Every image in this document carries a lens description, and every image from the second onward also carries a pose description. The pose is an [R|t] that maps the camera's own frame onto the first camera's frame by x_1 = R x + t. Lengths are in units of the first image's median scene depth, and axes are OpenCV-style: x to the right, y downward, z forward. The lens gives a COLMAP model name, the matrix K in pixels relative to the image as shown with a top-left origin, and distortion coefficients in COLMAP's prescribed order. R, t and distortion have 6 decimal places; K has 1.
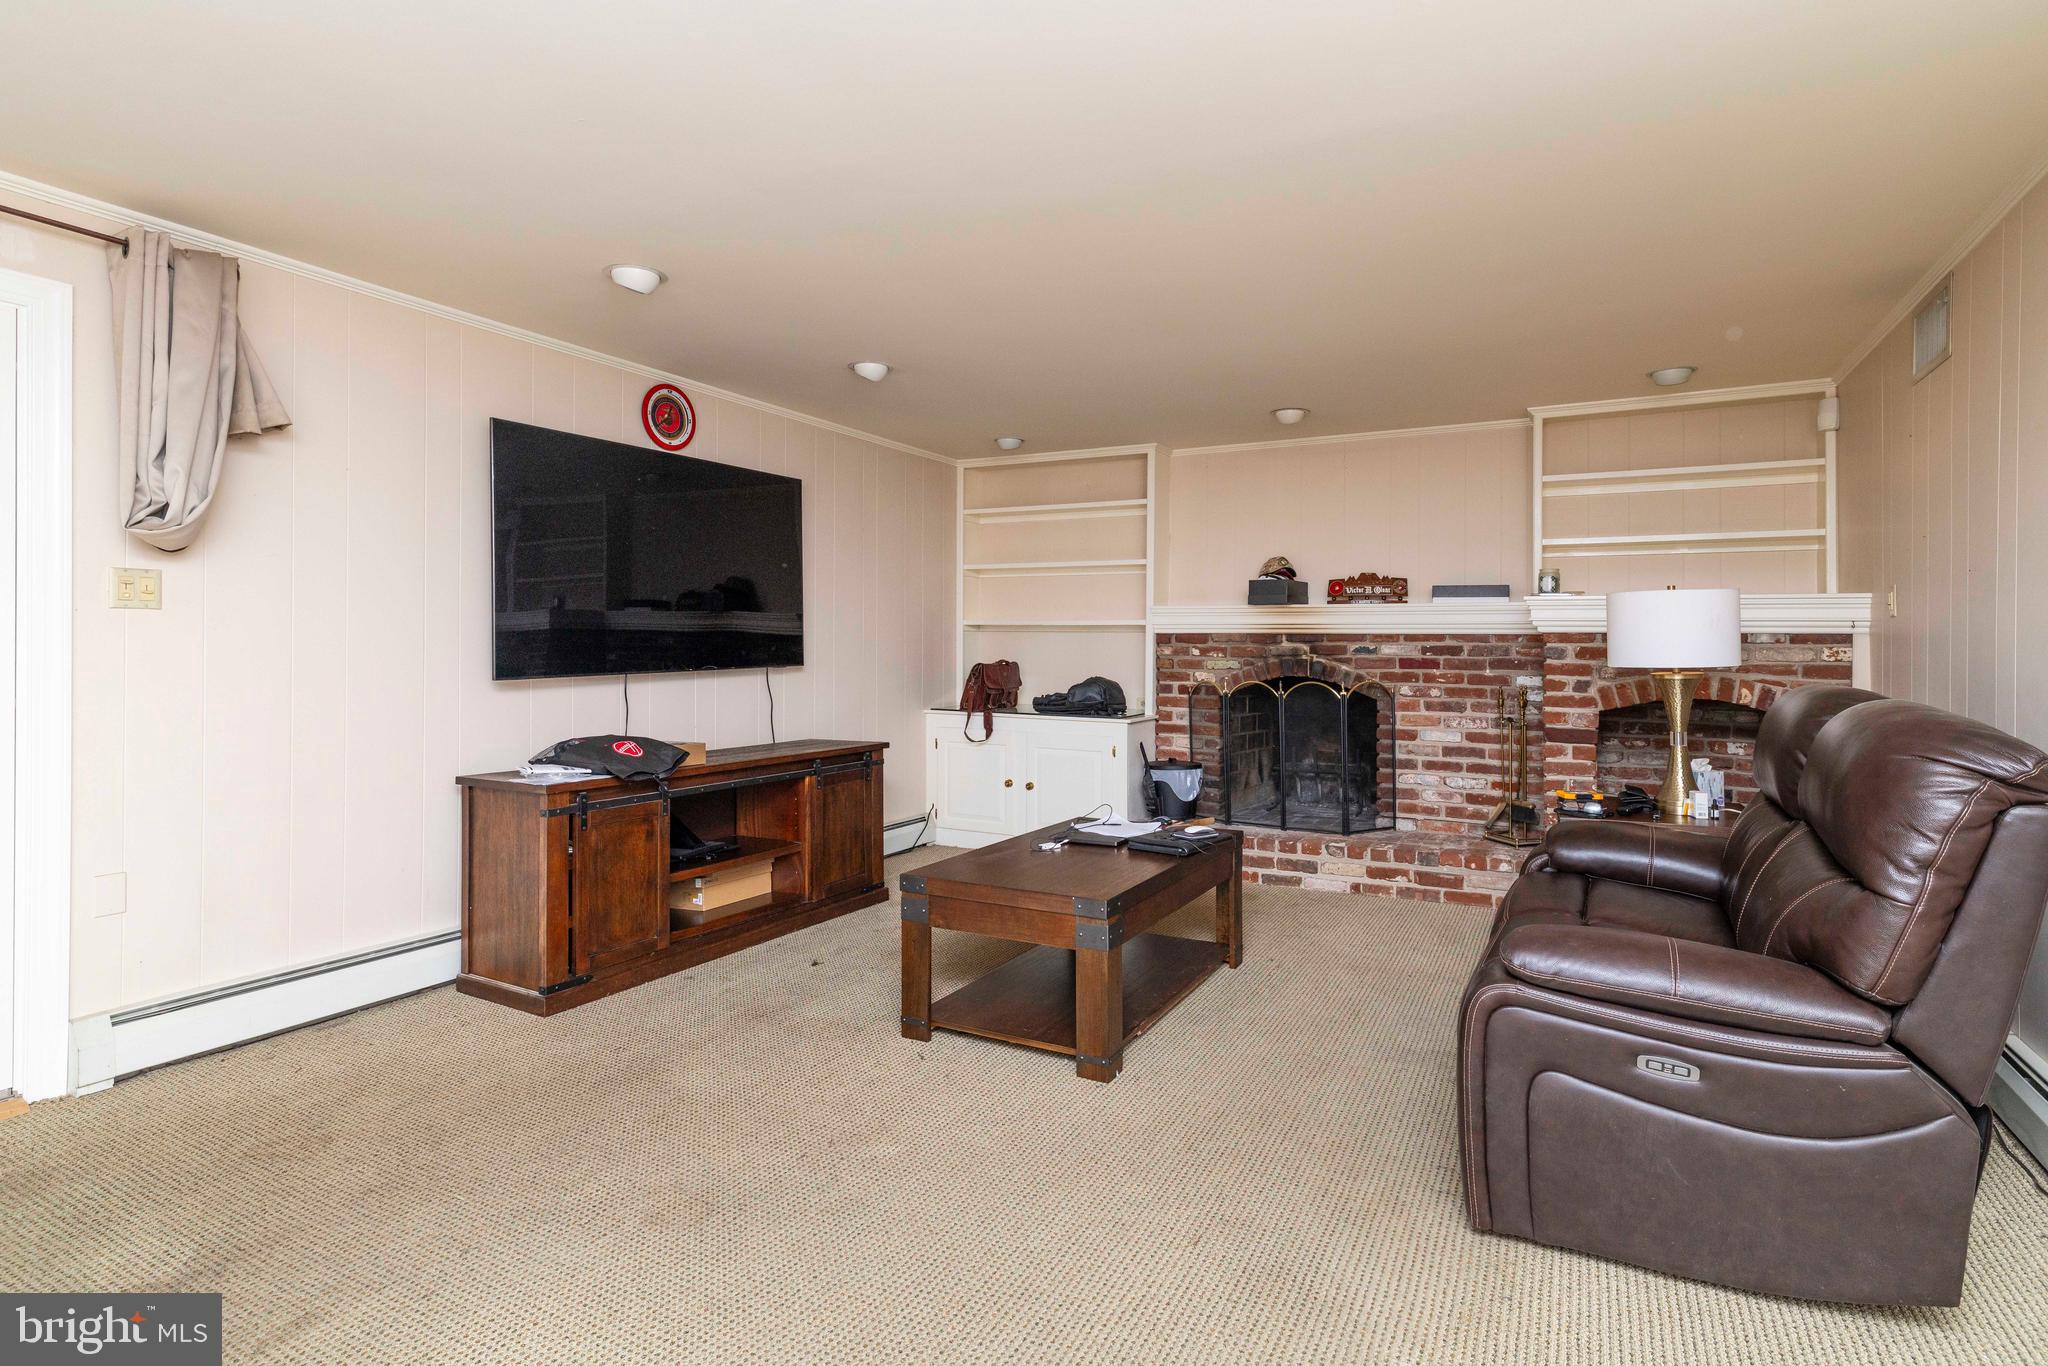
lens RADIAL K [[991.6, 0, 1031.2], [0, 991.6, 648.9], [0, 0, 1]] dist [0.000788, 0.000150]
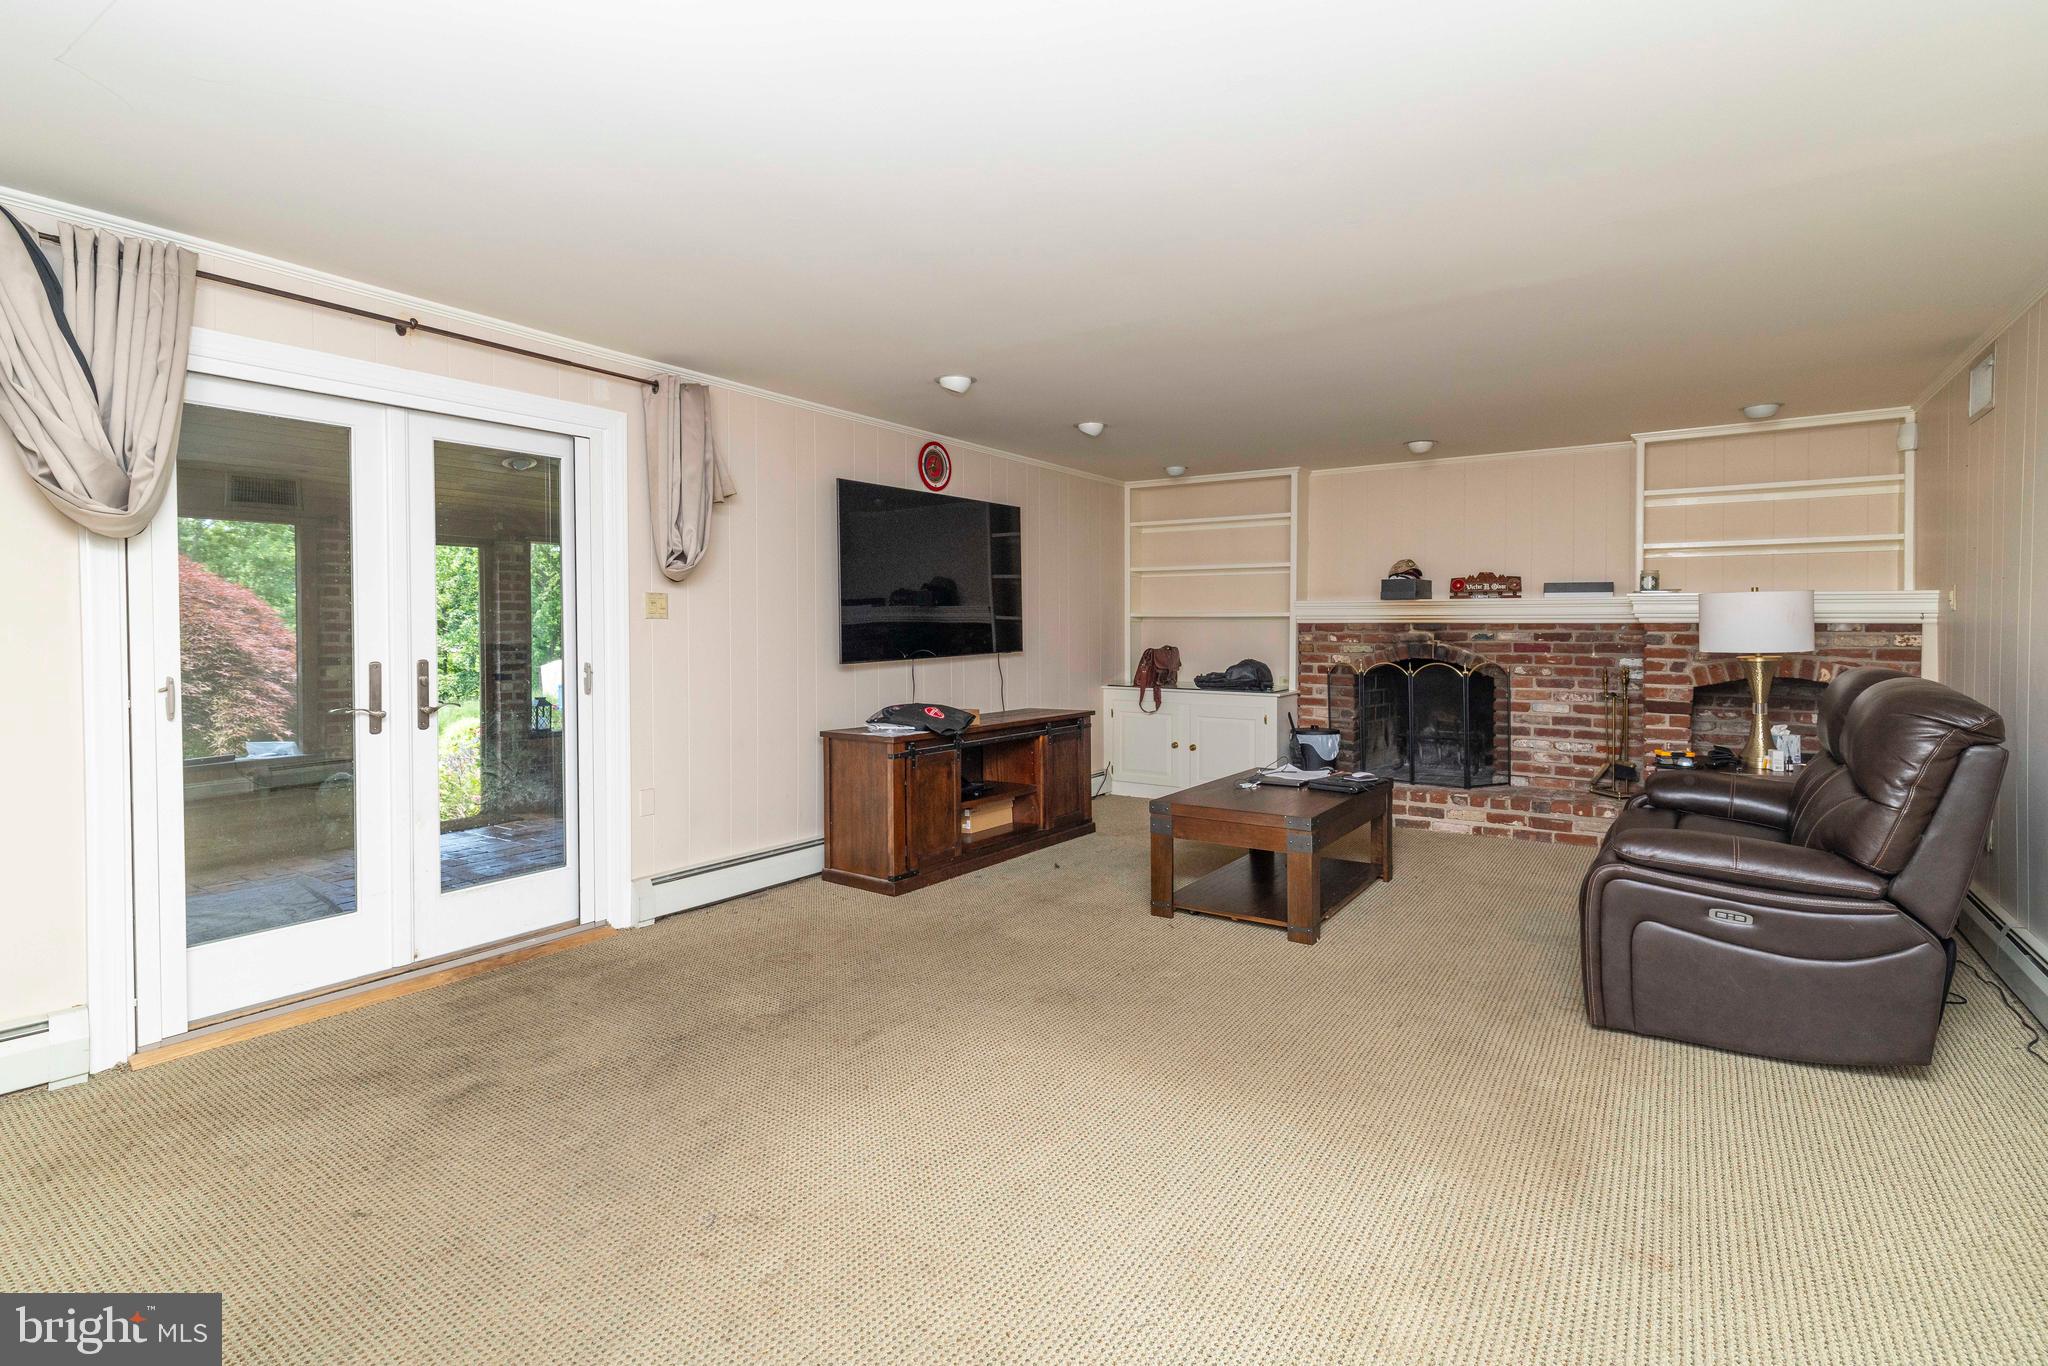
lens RADIAL K [[935.5, 0, 988.9], [0, 935.5, 648.0], [0, 0, 1]] dist [0.003152, 0.000552]
pose [[0.991096, -0.004085, -0.133086, -0.132328], [0.006659, 0.999799, 0.018901, -0.013071], [0.132982, -0.019619, 0.990924, -0.255952]]
